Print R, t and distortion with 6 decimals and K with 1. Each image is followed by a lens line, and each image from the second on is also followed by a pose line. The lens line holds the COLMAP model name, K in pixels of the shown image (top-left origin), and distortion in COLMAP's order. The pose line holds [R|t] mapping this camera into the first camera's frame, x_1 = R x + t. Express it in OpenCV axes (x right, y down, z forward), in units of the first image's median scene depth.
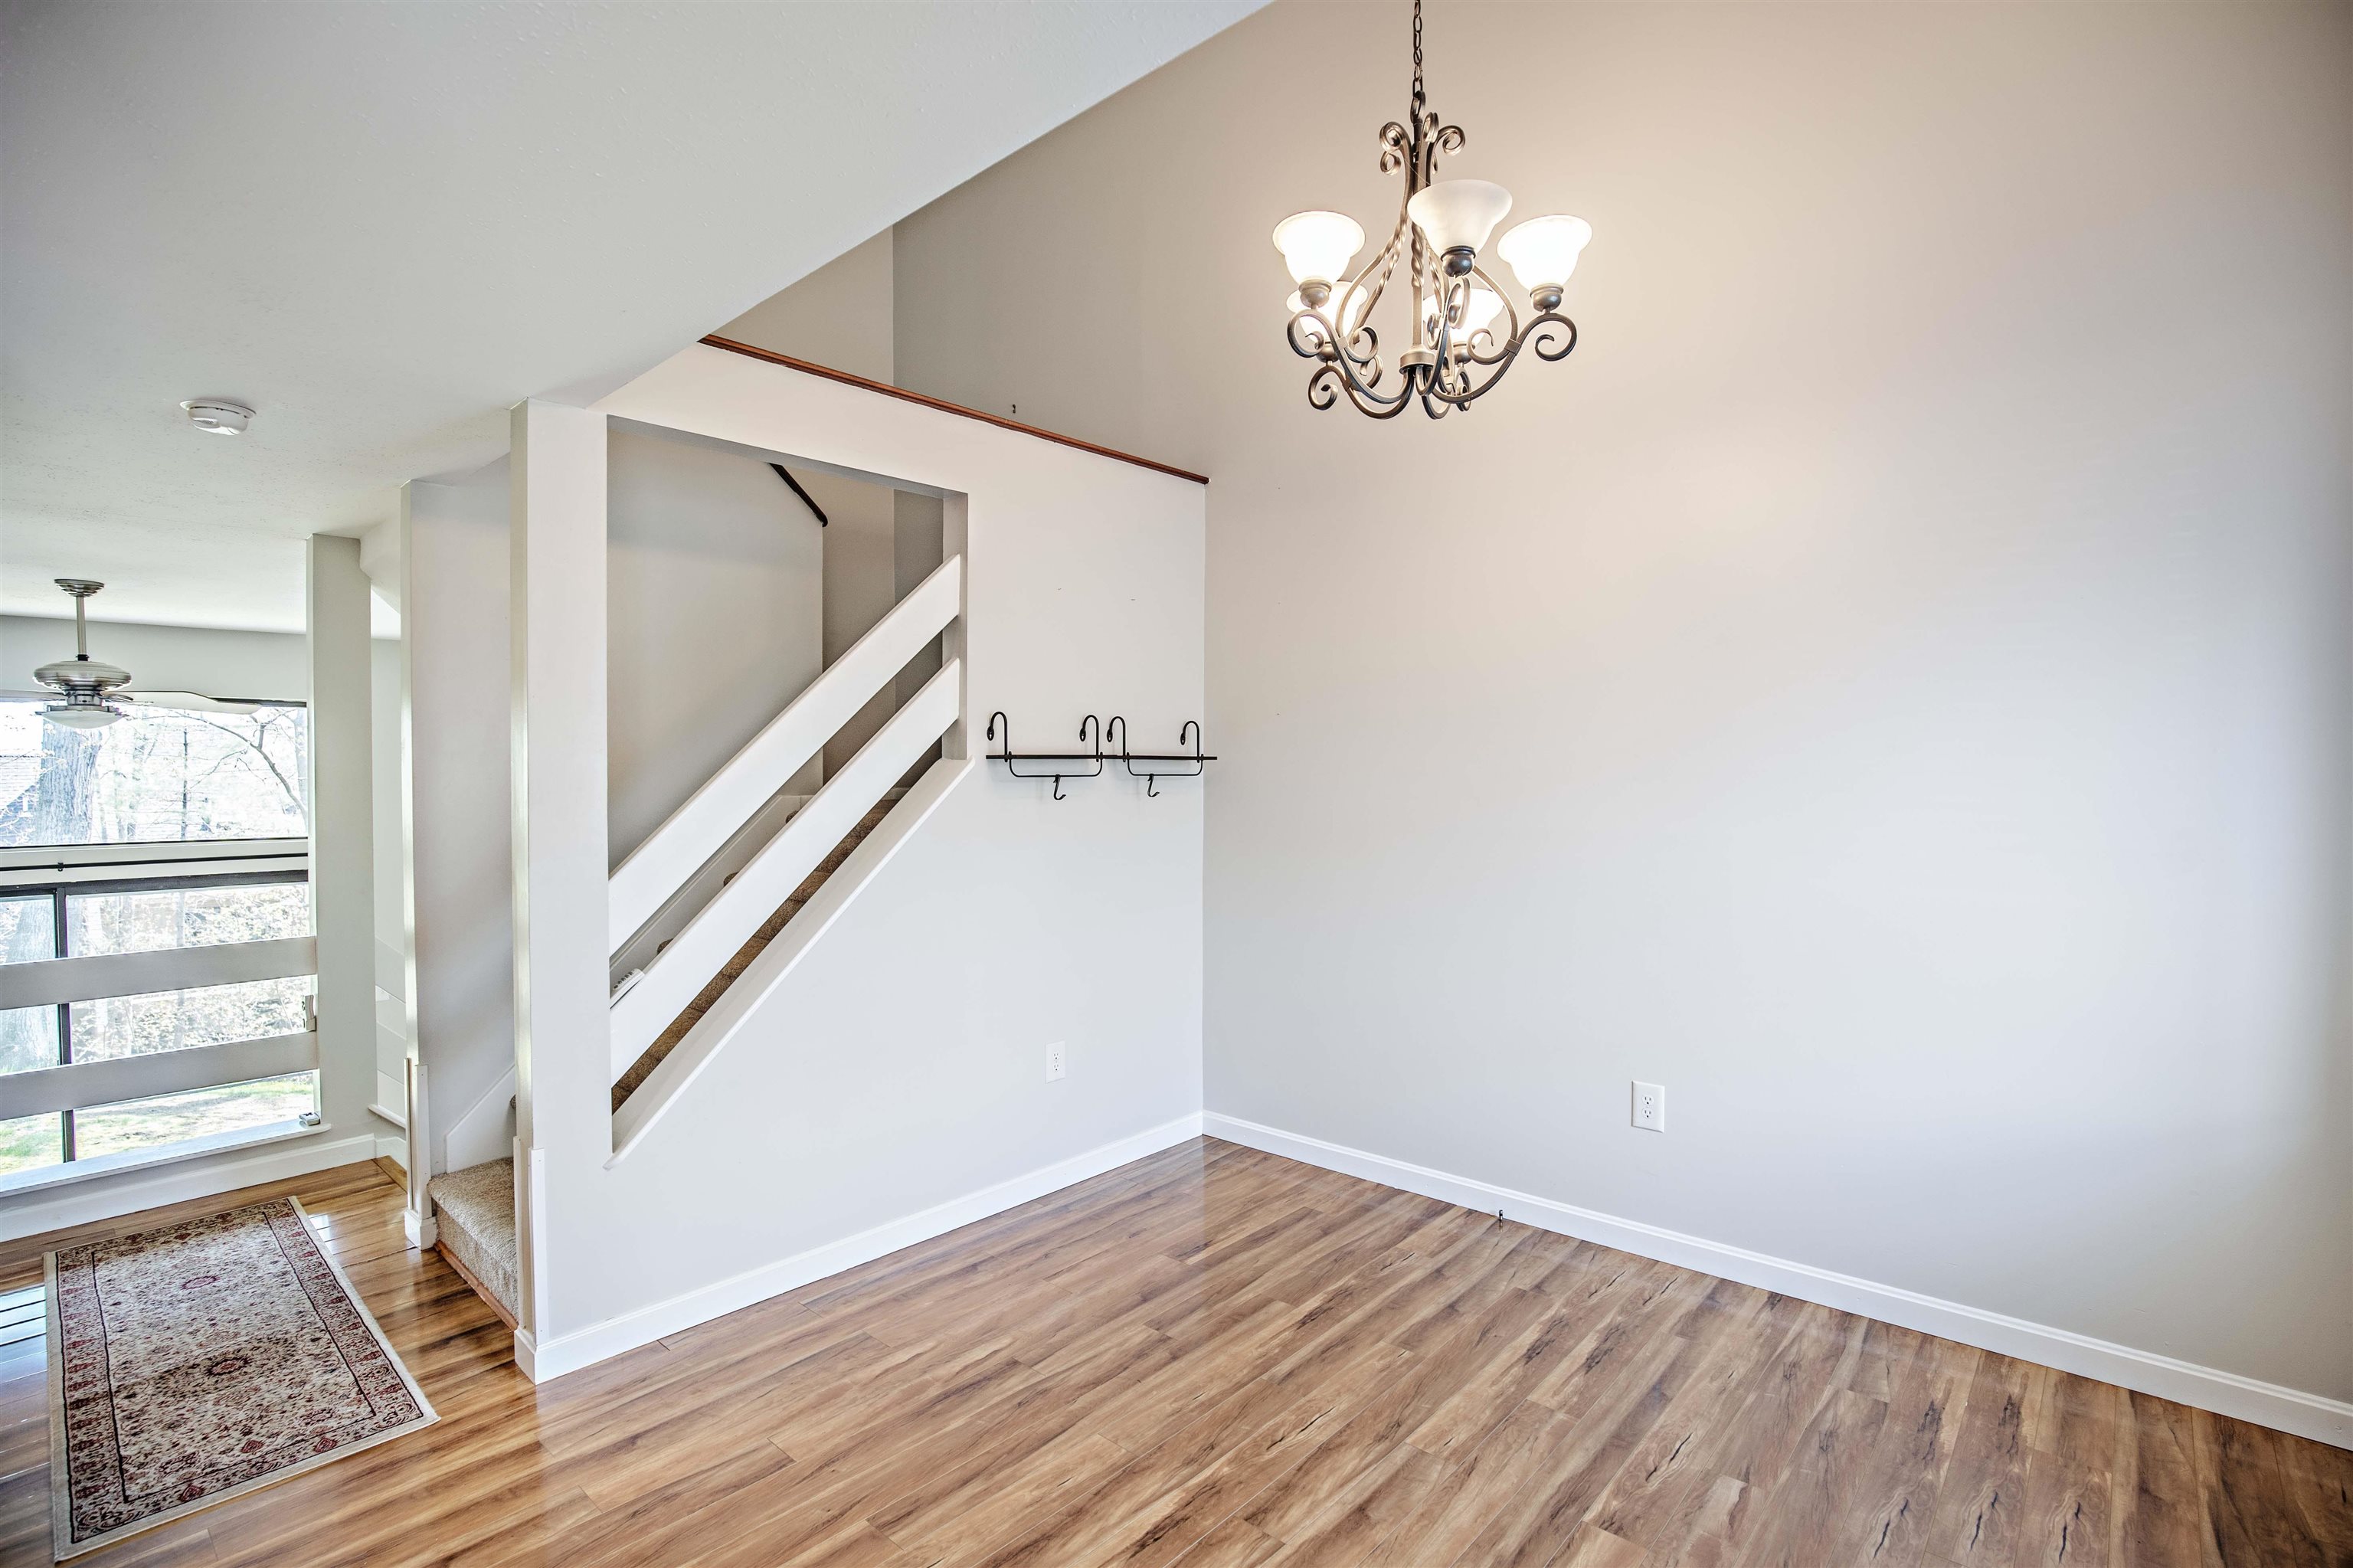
lens RADIAL K [[1107.2, 0, 1172.4], [0, 1107.2, 799.7], [0, 0, 1]] dist [-0.043808, 0.010636]
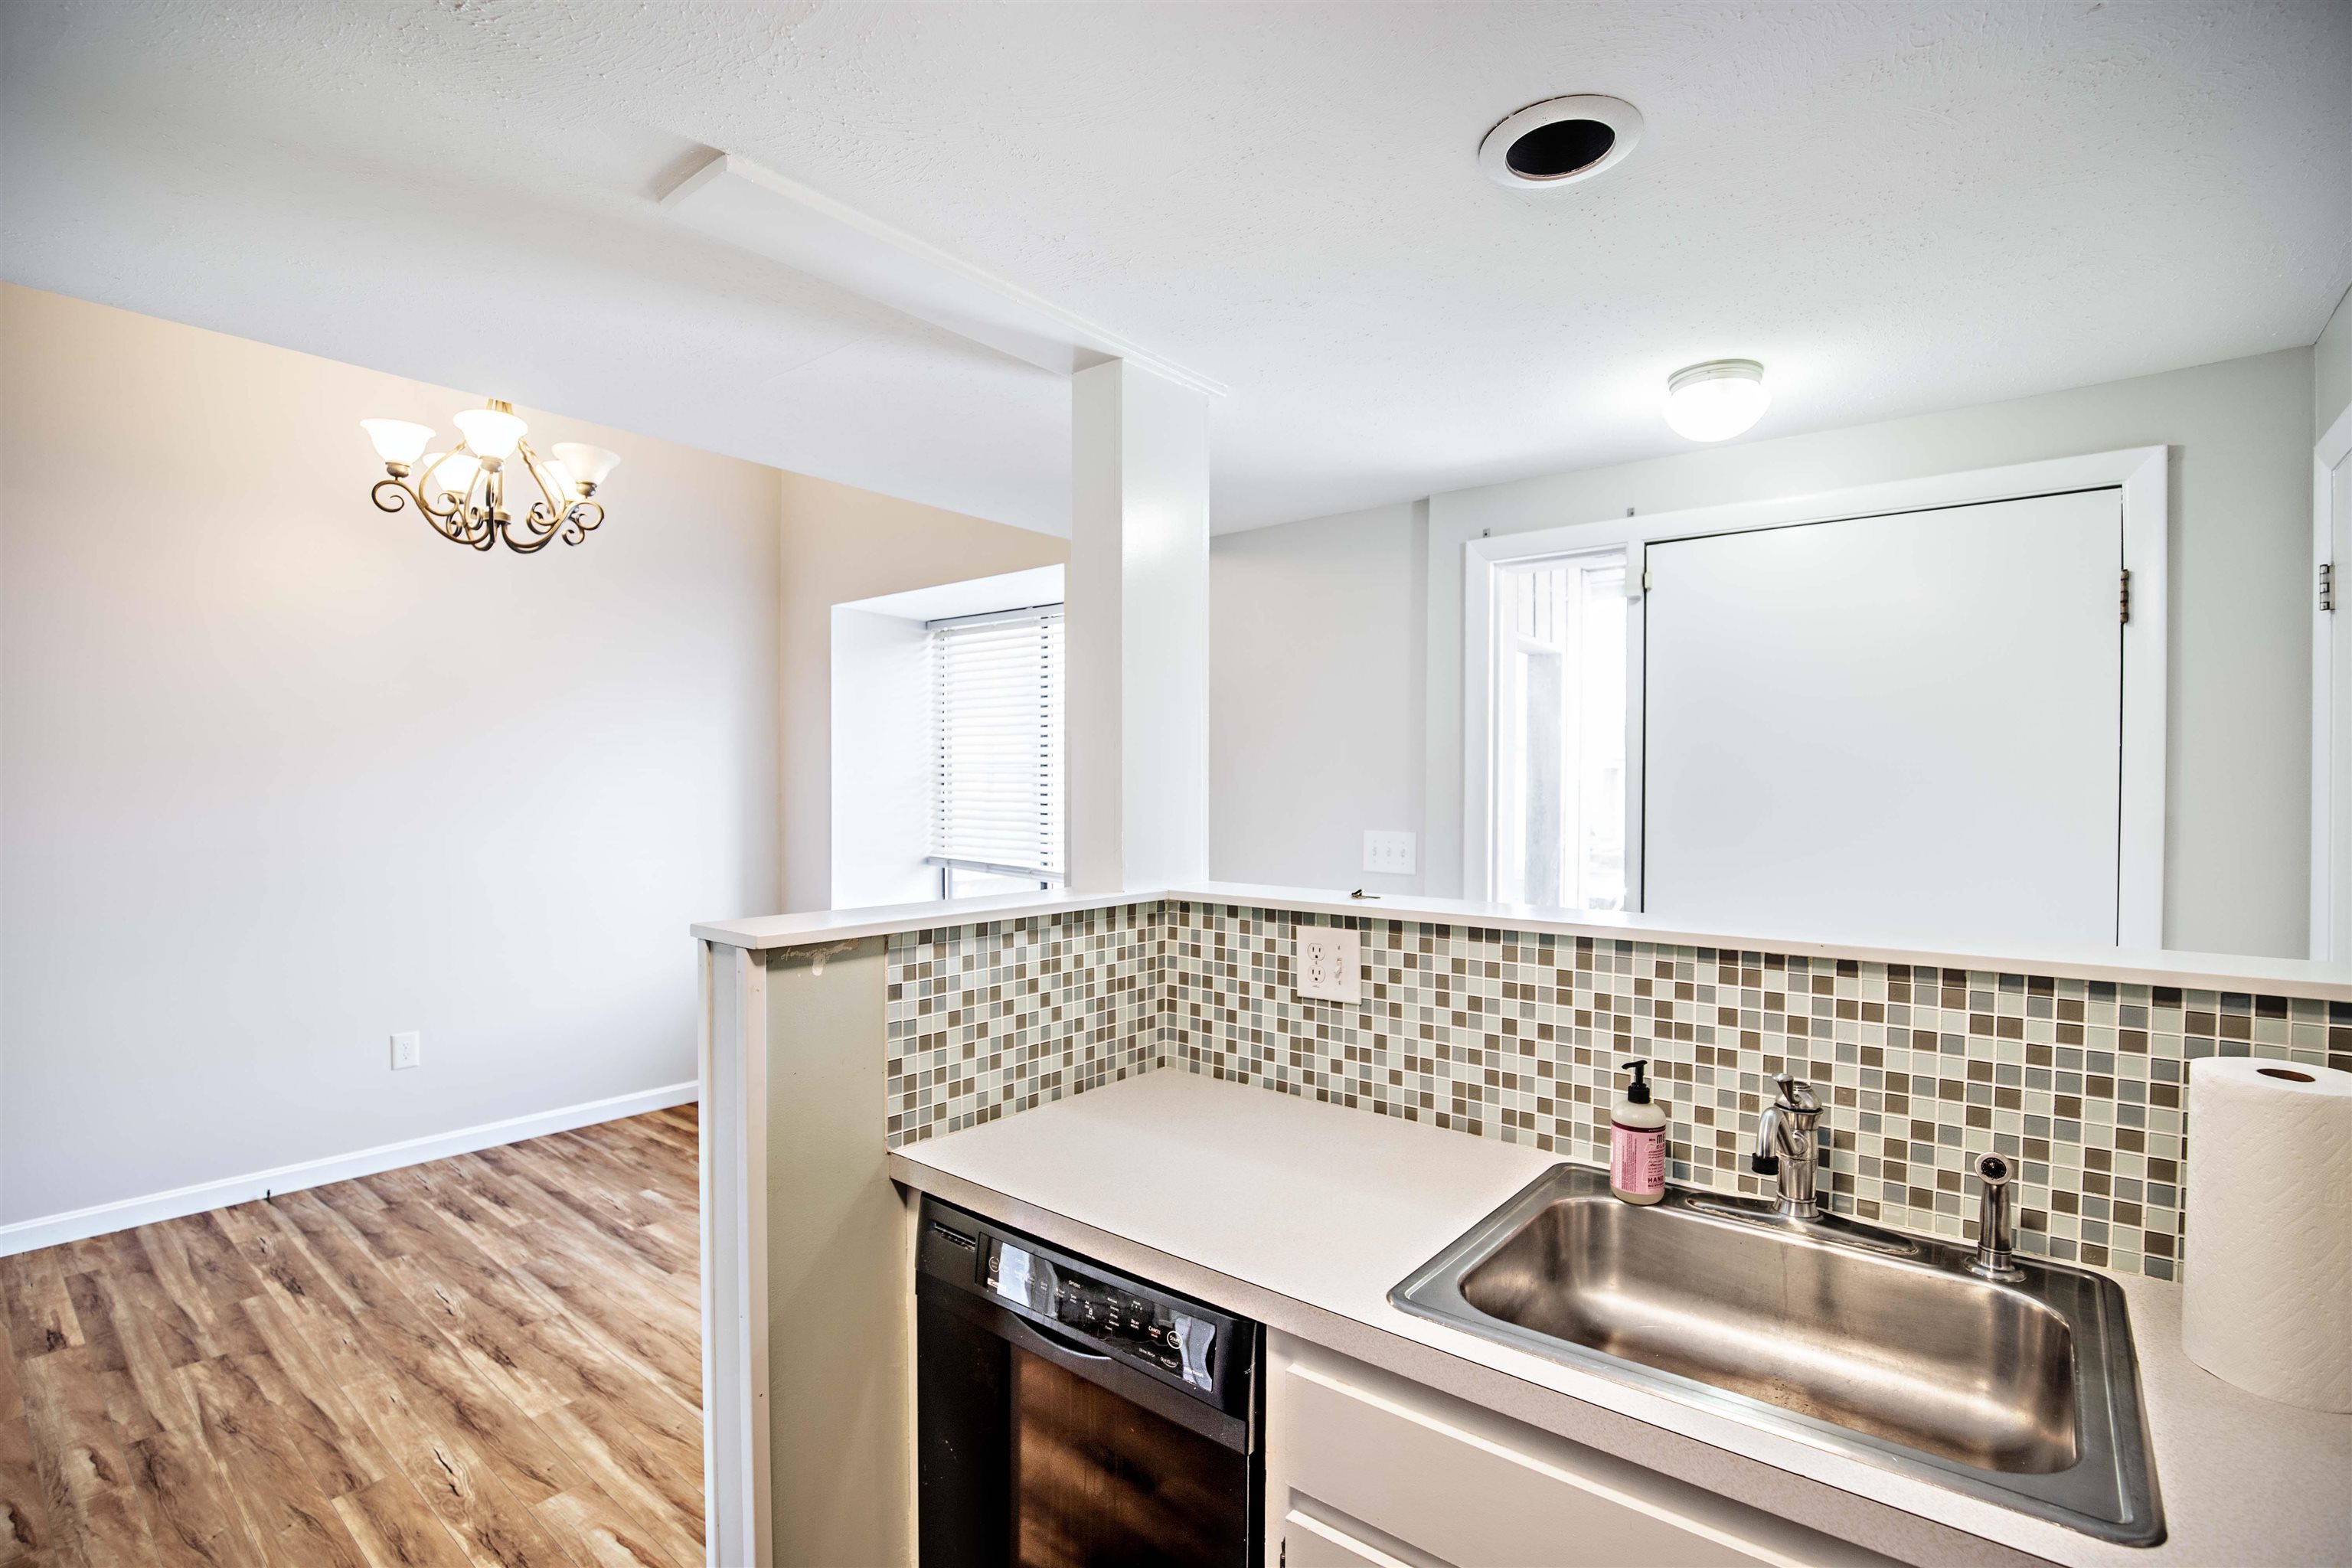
lens RADIAL K [[1085.9, 0, 1173.8], [0, 1085.9, 795.9], [0, 0, 1]] dist [-0.038317, 0.008505]
pose [[-0.047612, -0.007607, 0.998837, -0.983235], [0.026982, 0.999596, 0.008899, -0.013789], [-0.998501, 0.027375, -0.047387, 0.143542]]
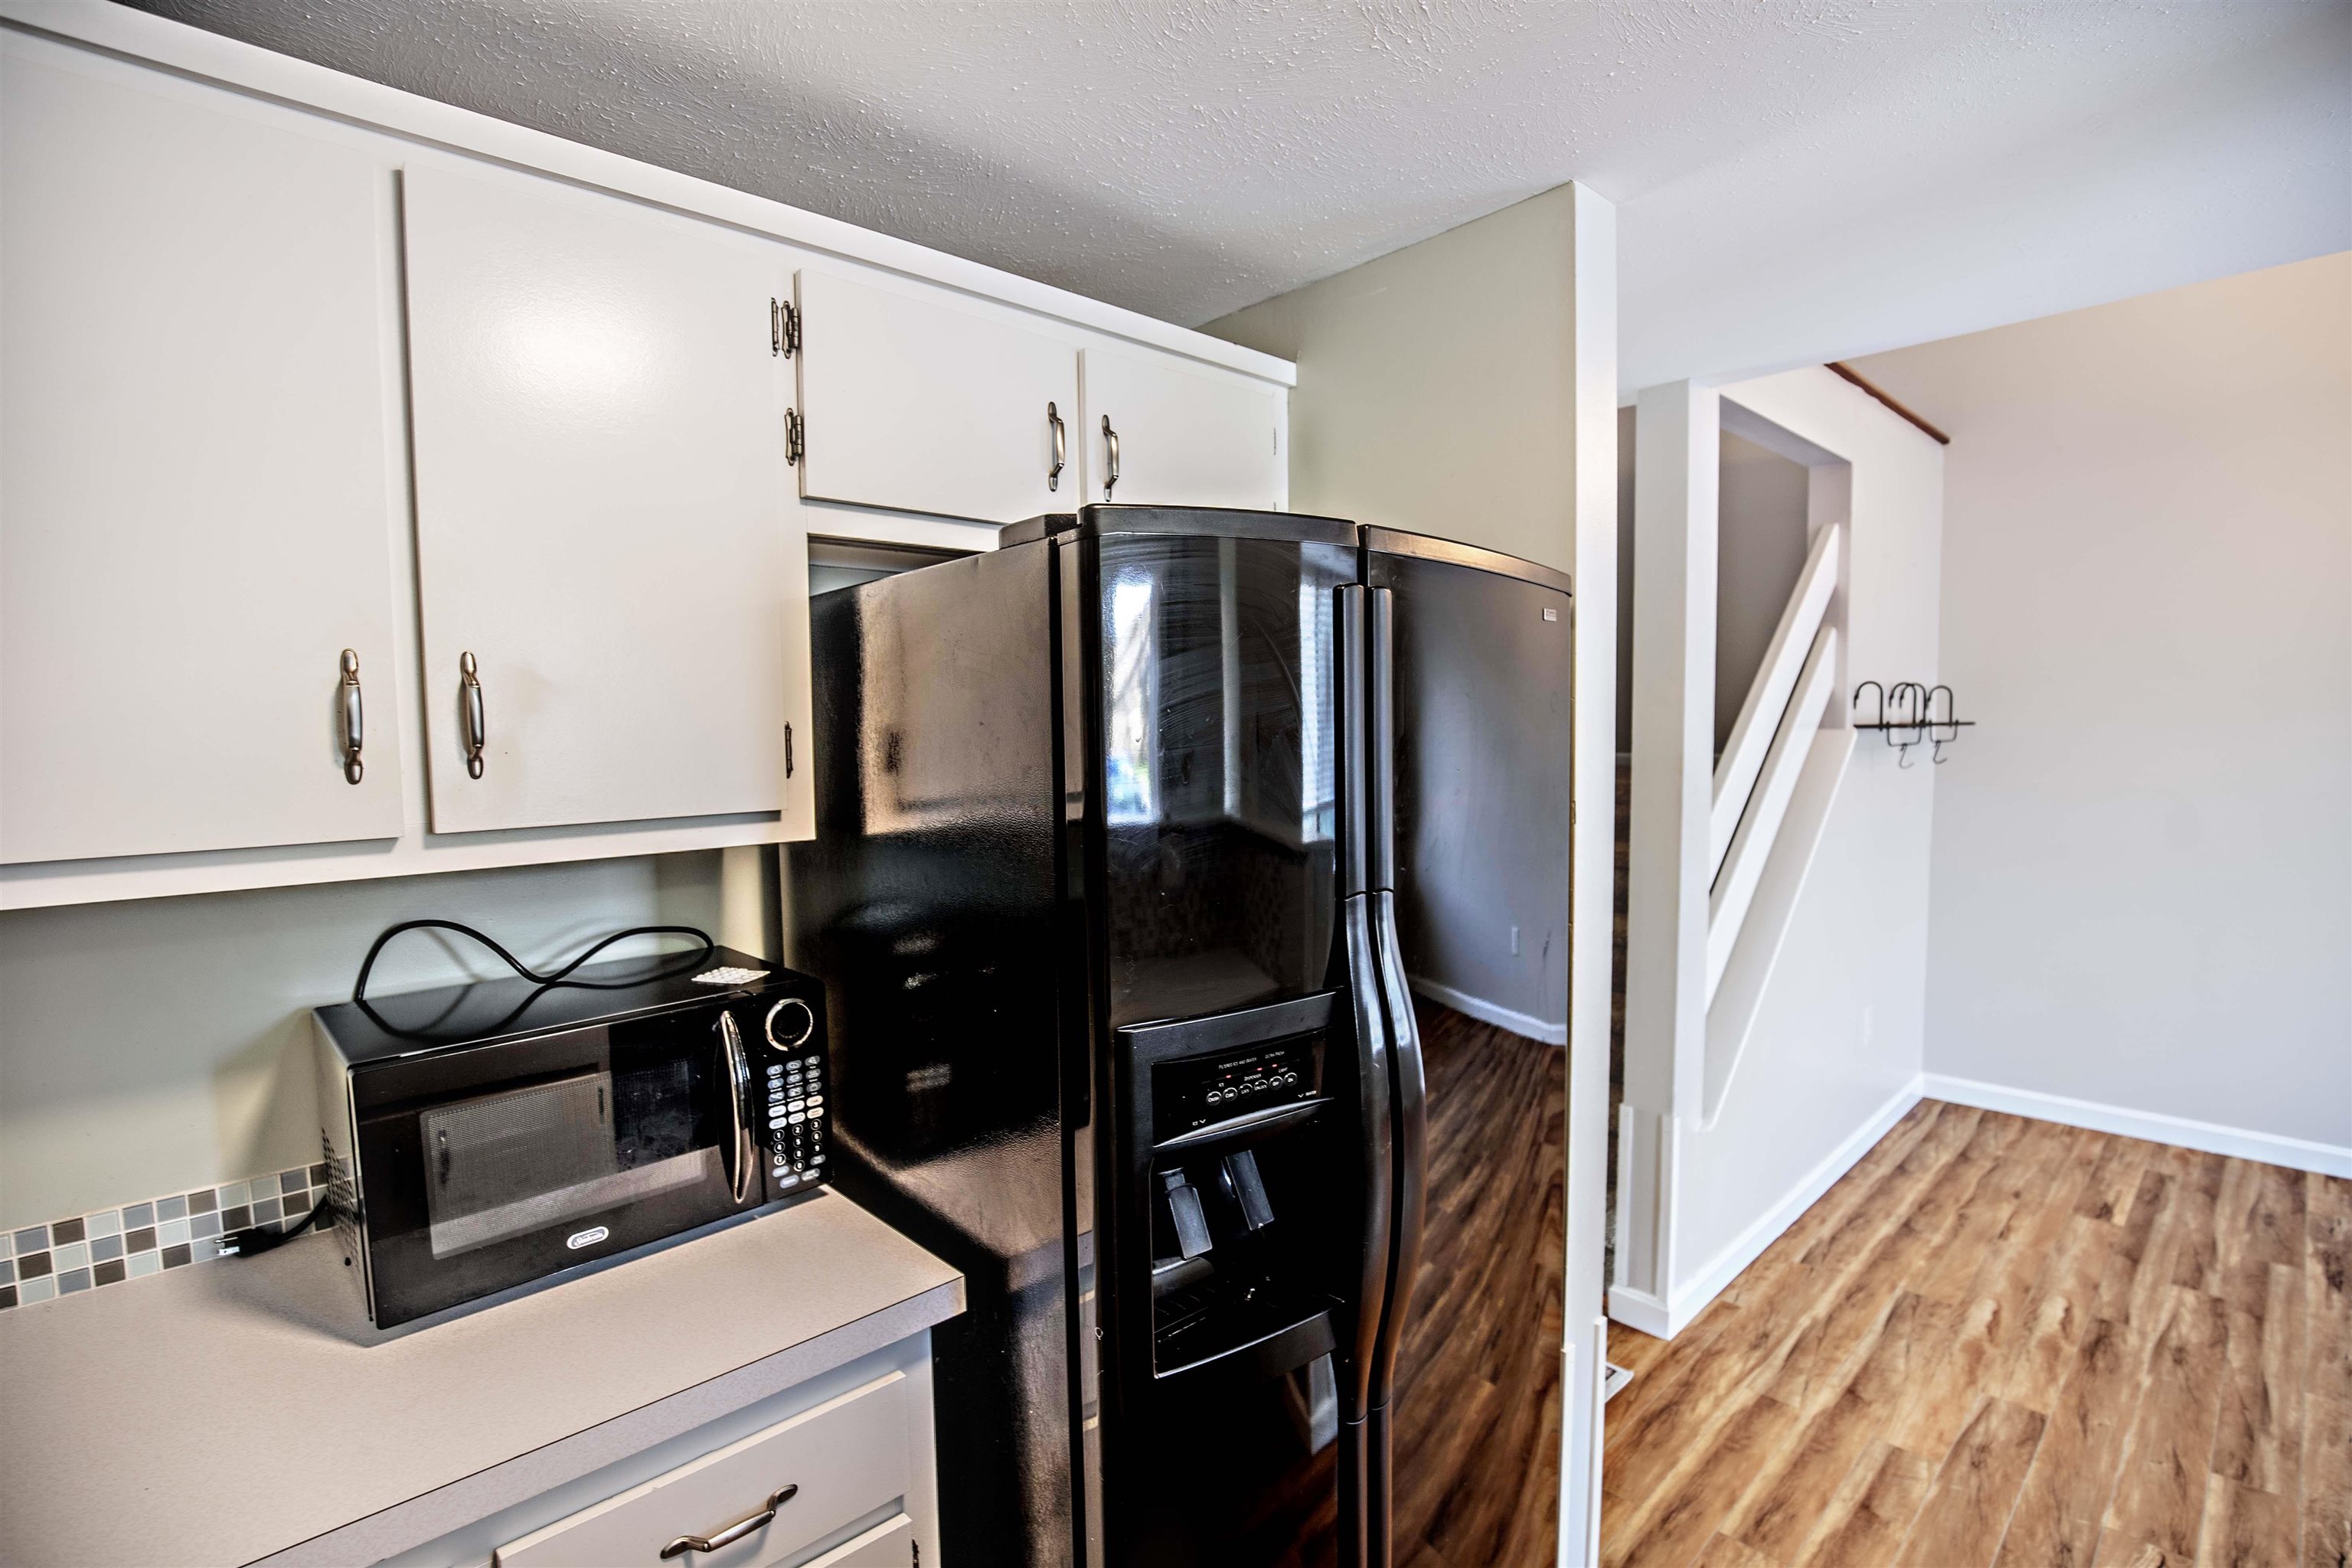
lens RADIAL K [[1106.7, 0, 1171.9], [0, 1106.7, 799.7], [0, 0, 1]] dist [-0.043808, 0.010636]
pose [[0.996439, -0.004407, -0.084197, -0.860049], [0.007884, 0.999127, 0.041018, -0.021070], [0.083942, -0.041535, 0.995605, -0.050240]]
